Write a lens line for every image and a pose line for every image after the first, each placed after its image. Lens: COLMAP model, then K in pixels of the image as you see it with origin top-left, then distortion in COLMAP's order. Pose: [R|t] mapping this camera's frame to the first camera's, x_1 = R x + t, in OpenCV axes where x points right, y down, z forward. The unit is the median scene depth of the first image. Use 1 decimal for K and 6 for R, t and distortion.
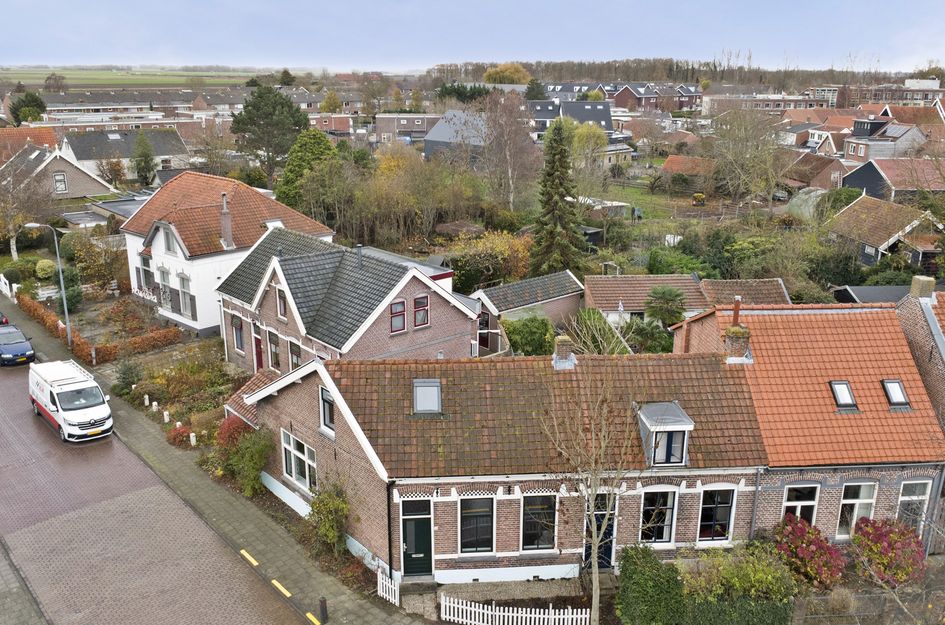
lens RADIAL K [[800.0, 0, 472.5], [0, 800.0, 312.5], [0, 0, 1]] dist [0.012038, 0.007945]
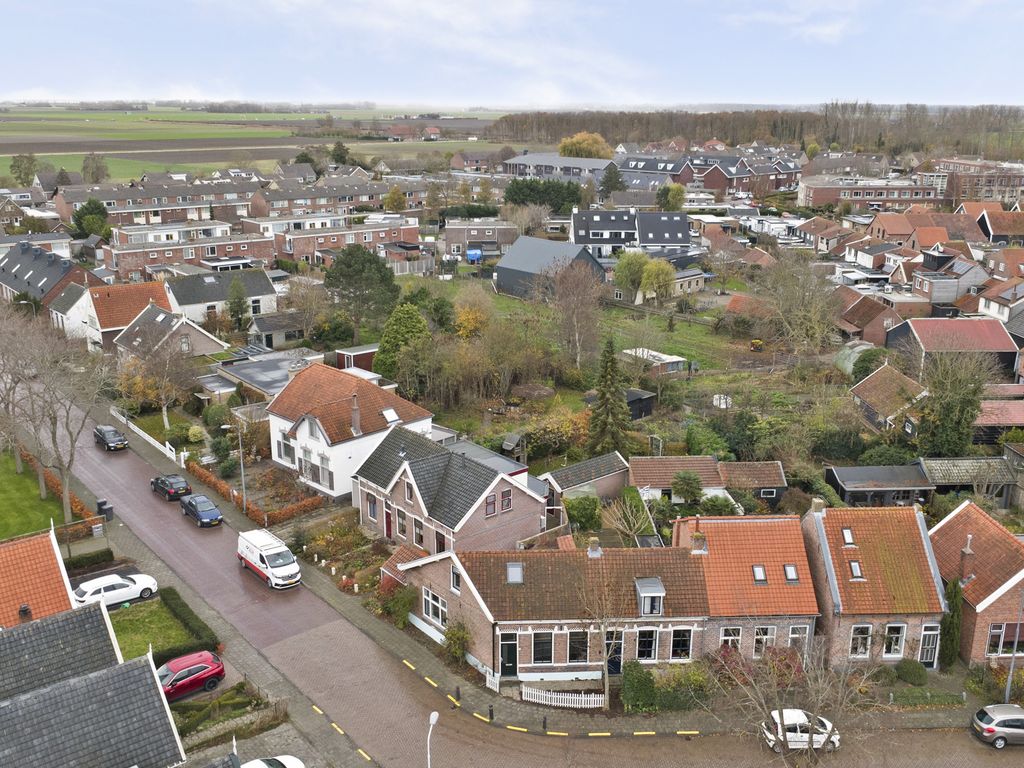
lens RADIAL K [[957.9, 0, 512.0], [0, 957.9, 384.0], [0, 0, 1]] dist [0.004442, 0.012525]
pose [[0.999402, 0.006129, -0.034036, 0.004998], [-0.006522, 0.999913, -0.011438, -0.243580], [0.033963, 0.011653, 0.999355, -0.936768]]
